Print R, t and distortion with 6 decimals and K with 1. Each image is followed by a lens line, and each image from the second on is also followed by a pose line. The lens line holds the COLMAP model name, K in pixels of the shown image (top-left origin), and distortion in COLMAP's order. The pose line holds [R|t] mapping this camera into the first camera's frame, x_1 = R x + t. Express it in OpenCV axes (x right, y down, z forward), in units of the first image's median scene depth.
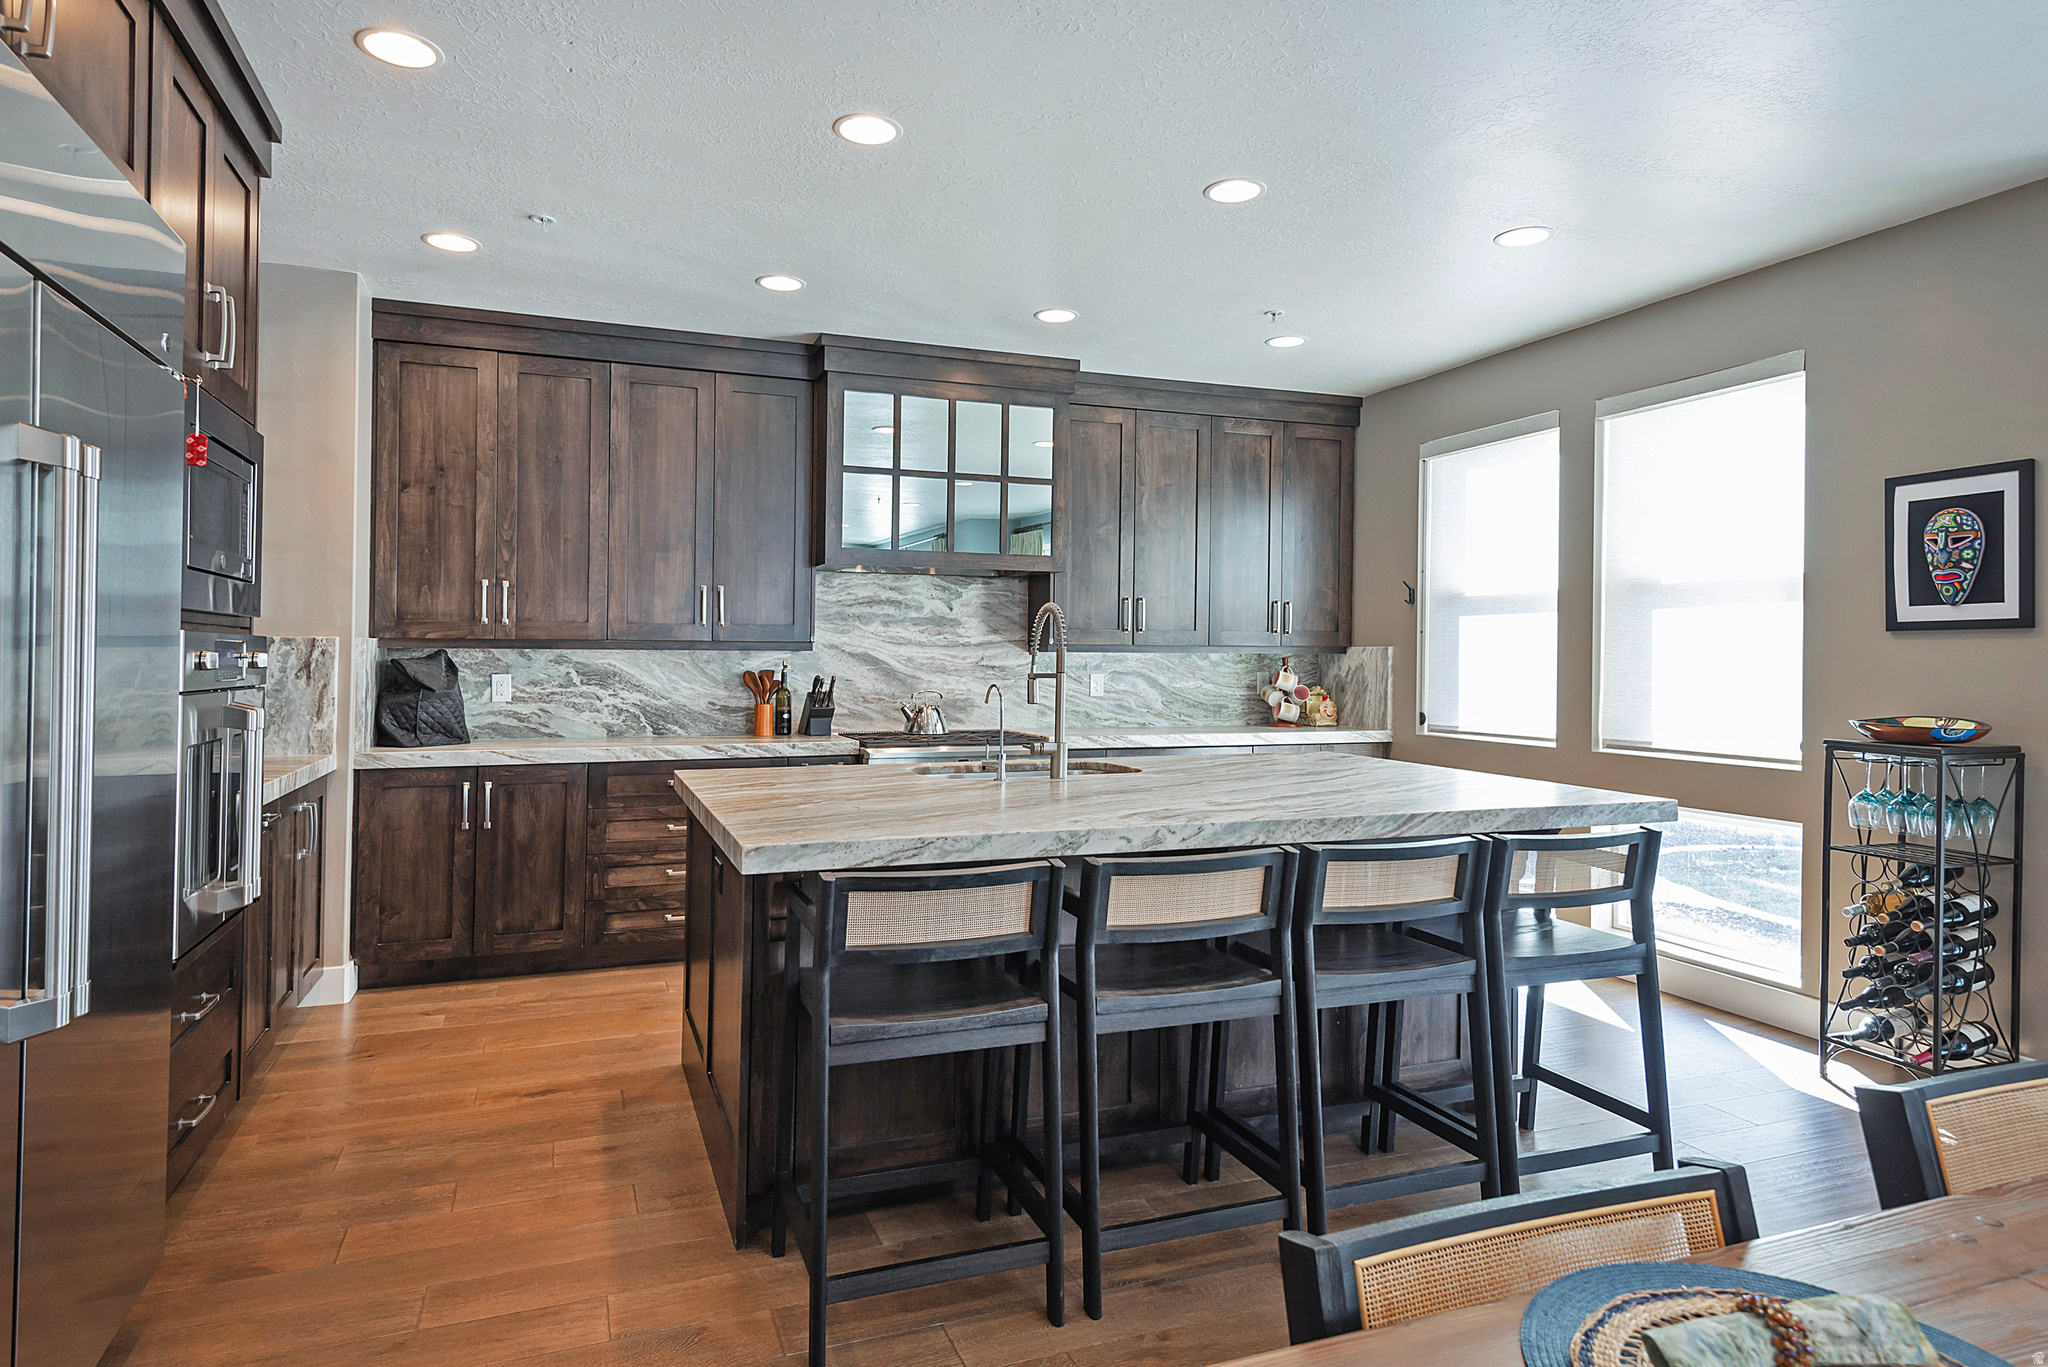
lens RADIAL K [[1135.0, 0, 1024.0], [0, 1135.0, 683.5], [0, 0, 1]] dist [0.039630, -0.001327]
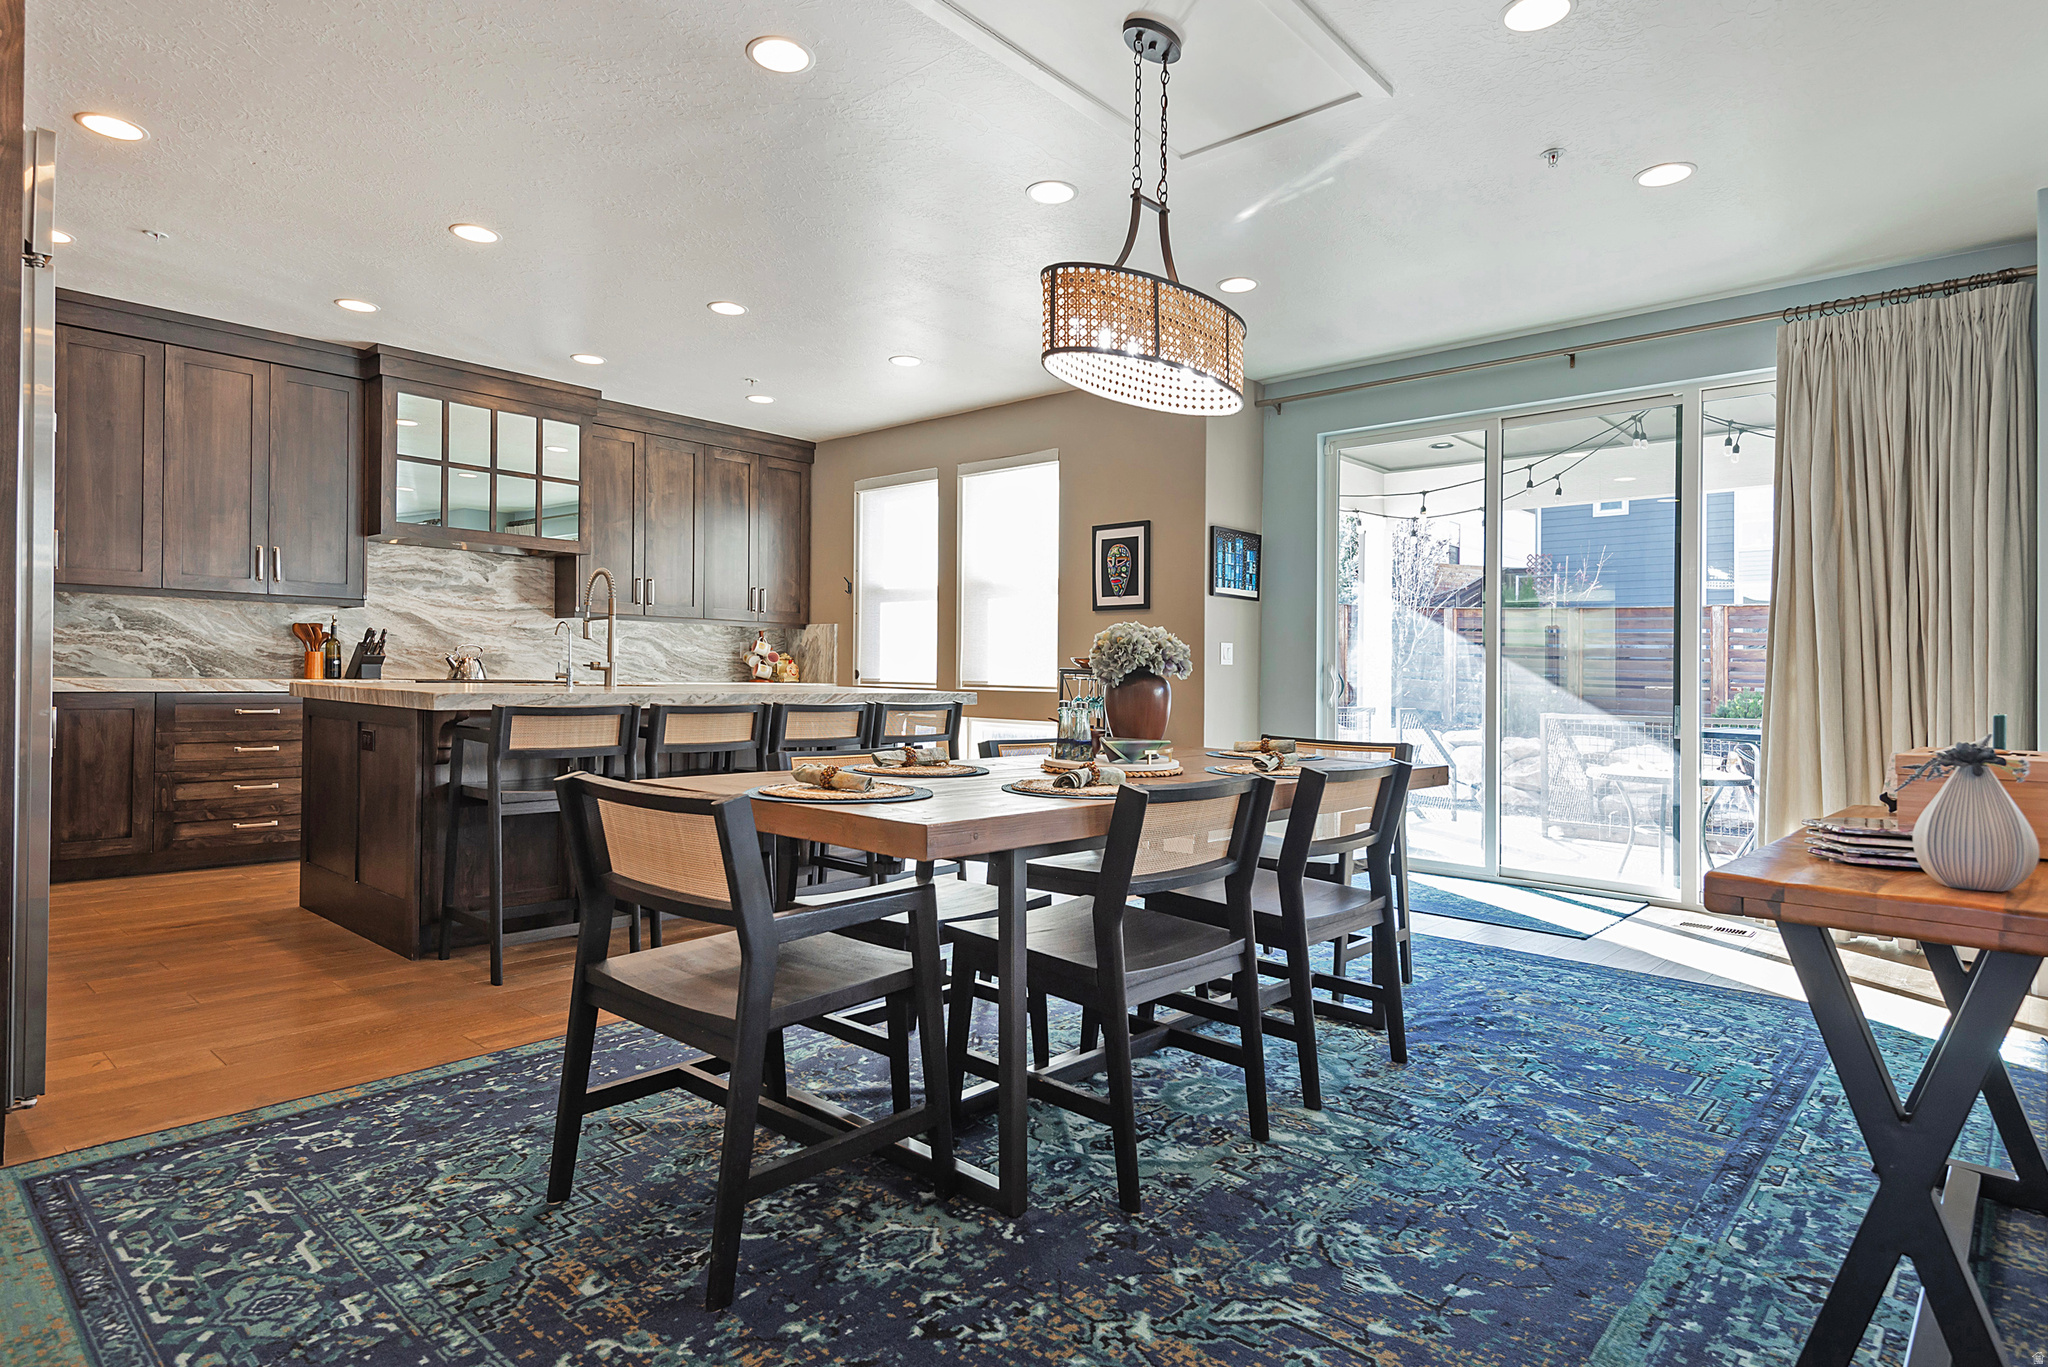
lens RADIAL K [[1103.0, 0, 1015.7], [0, 1103.0, 724.0], [0, 0, 1]] dist [0.035420, -0.026525]
pose [[0.897410, -0.007407, 0.441135, -0.090300], [-0.002676, 0.999749, 0.022229, 0.067304], [-0.441190, -0.021129, 0.897165, -0.358394]]
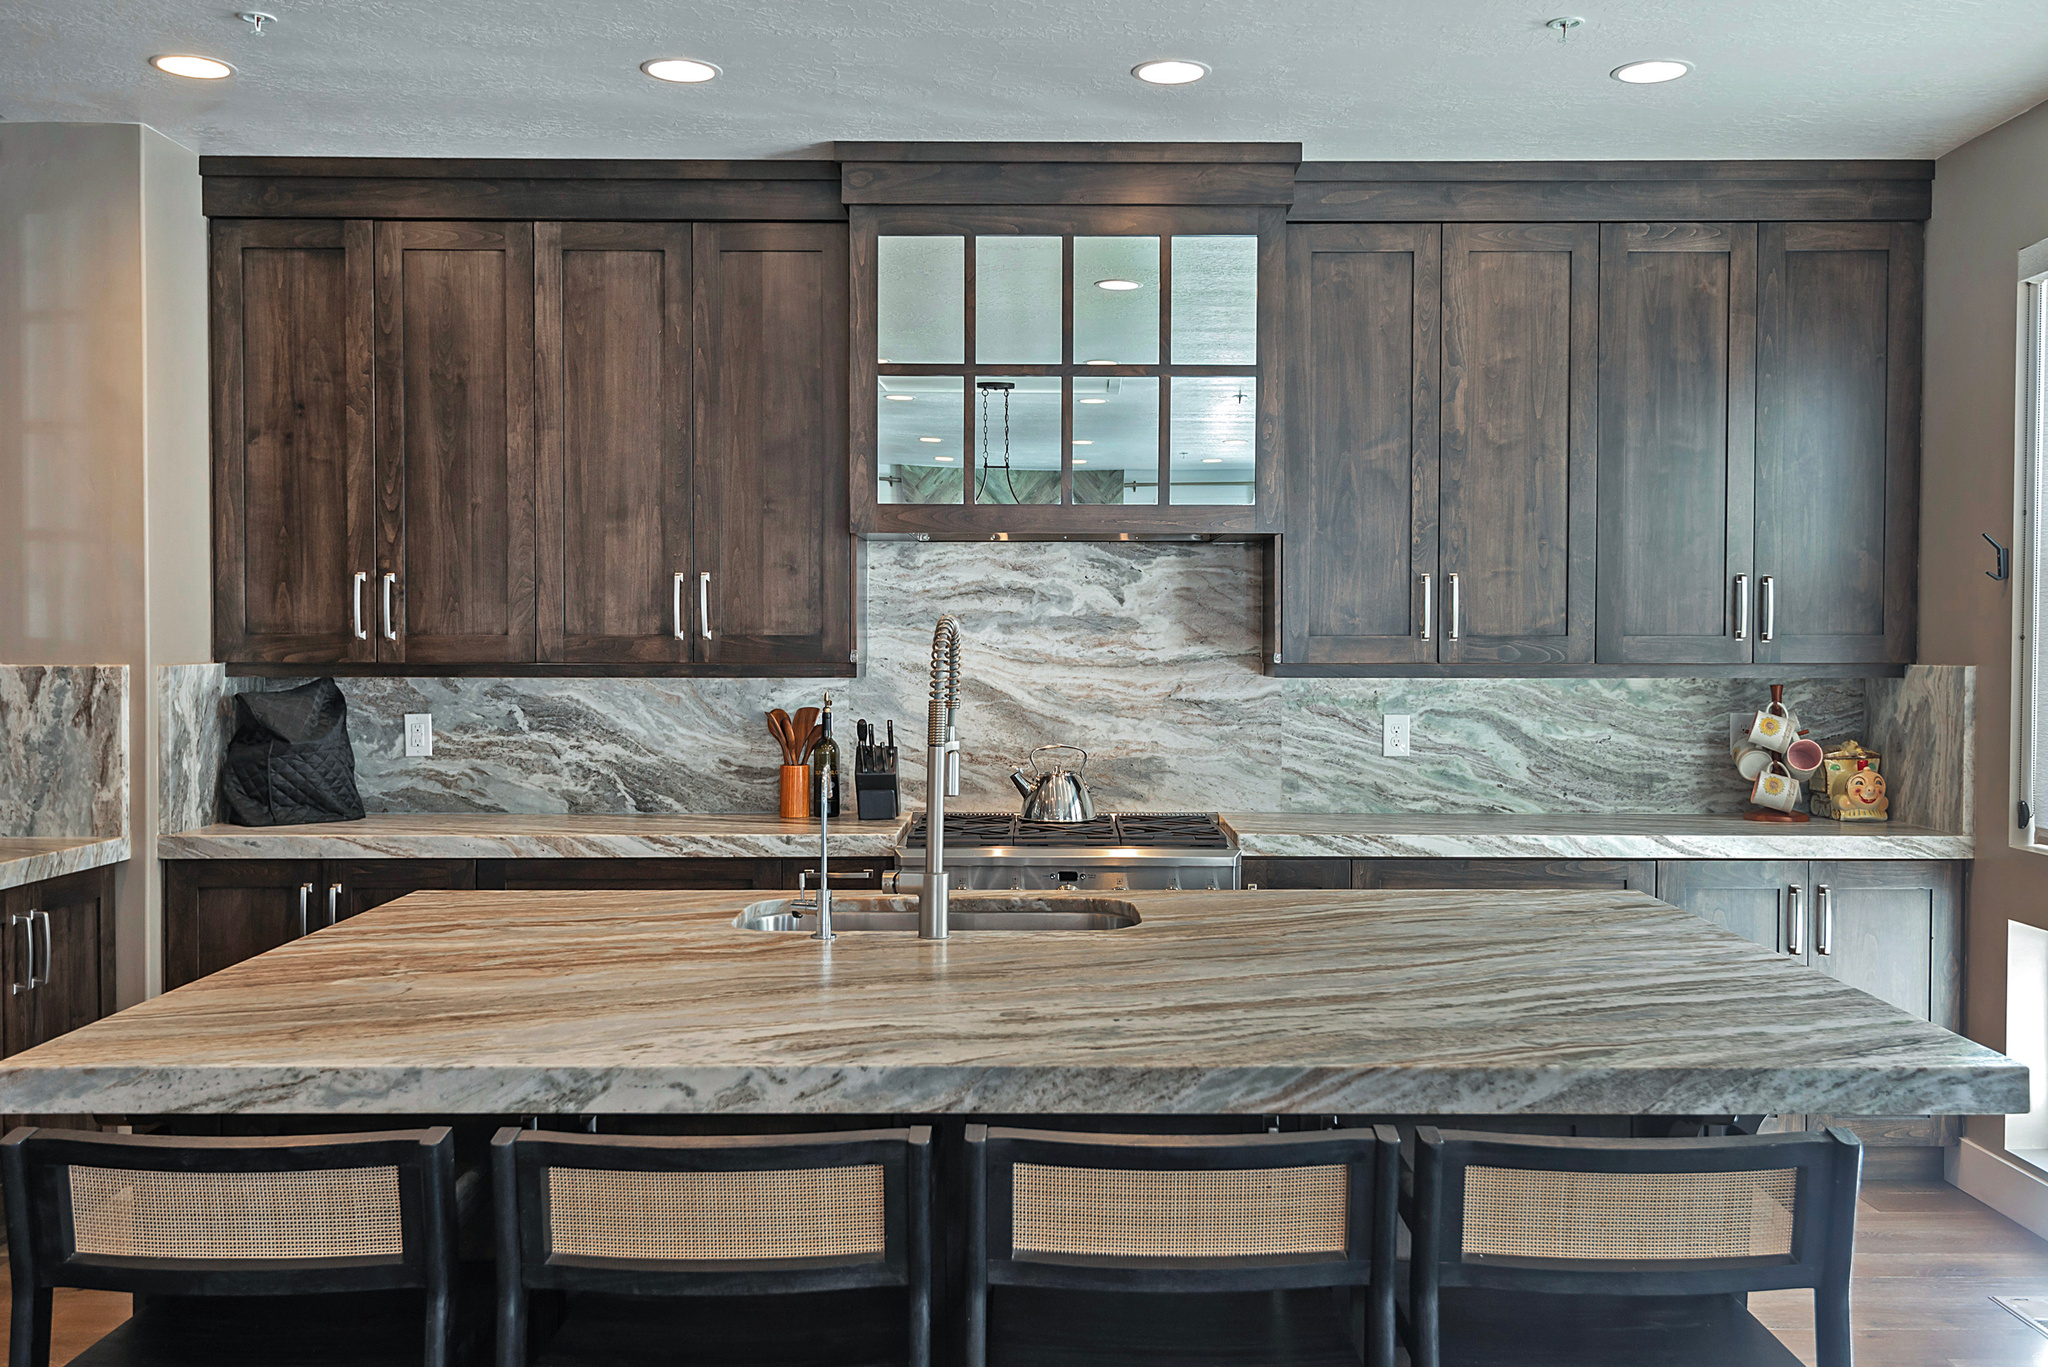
lens RADIAL K [[1901.3, 0, 1142.1], [0, 1901.3, 723.9], [0, 0, 1]] dist [0.029725, 0.005150]
pose [[0.940474, 0.010540, -0.339702, 0.297499], [-0.003120, 0.999745, 0.022382, -0.027735], [0.339851, -0.019989, 0.940267, 0.115974]]
